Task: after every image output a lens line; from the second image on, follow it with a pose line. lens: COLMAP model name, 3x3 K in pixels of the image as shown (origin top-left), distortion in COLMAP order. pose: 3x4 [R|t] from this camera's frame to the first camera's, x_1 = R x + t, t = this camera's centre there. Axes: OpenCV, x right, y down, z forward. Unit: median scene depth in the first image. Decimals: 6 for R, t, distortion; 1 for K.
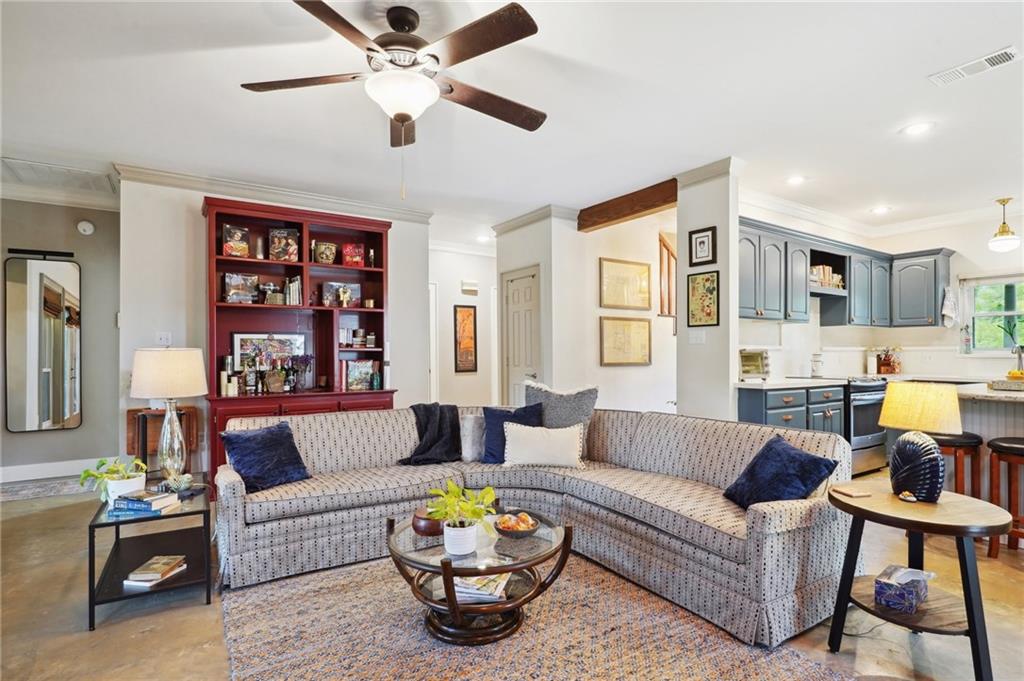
lens RADIAL K [[516.8, 0, 514.3], [0, 516.8, 347.6], [0, 0, 1]] dist [-0.019158, 0.004618]
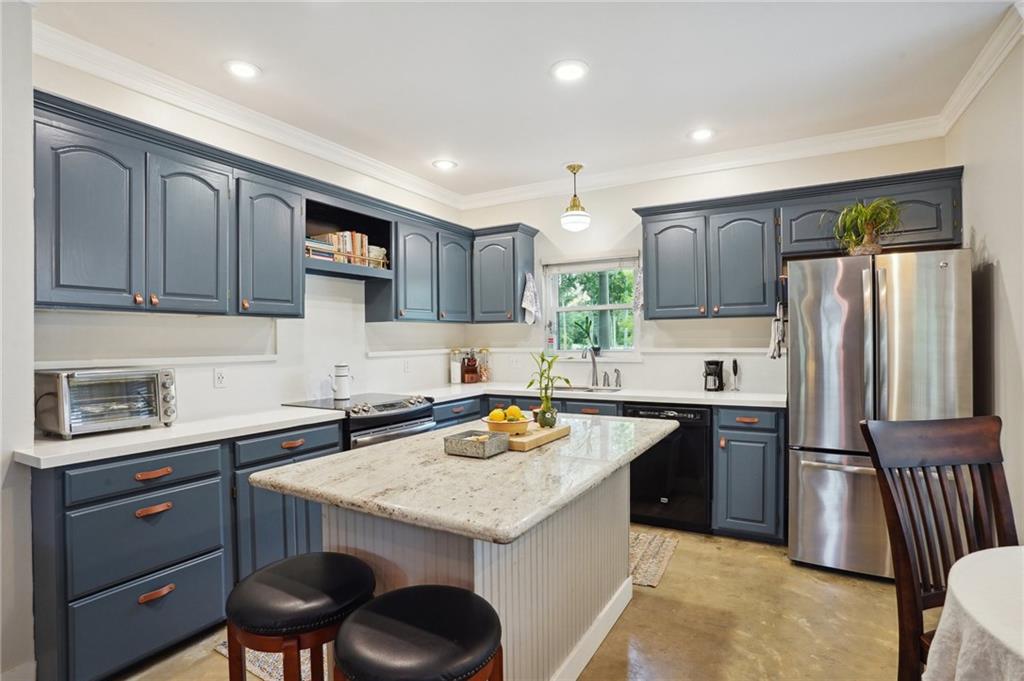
lens RADIAL K [[516.8, 0, 510.8], [0, 516.8, 338.7], [0, 0, 1]] dist [-0.019158, 0.004618]
pose [[0.885861, -0.010238, 0.463838, 0.454457], [0.008700, 0.999947, 0.005456, -0.021881], [-0.463870, -0.000798, 0.885903, 0.300631]]
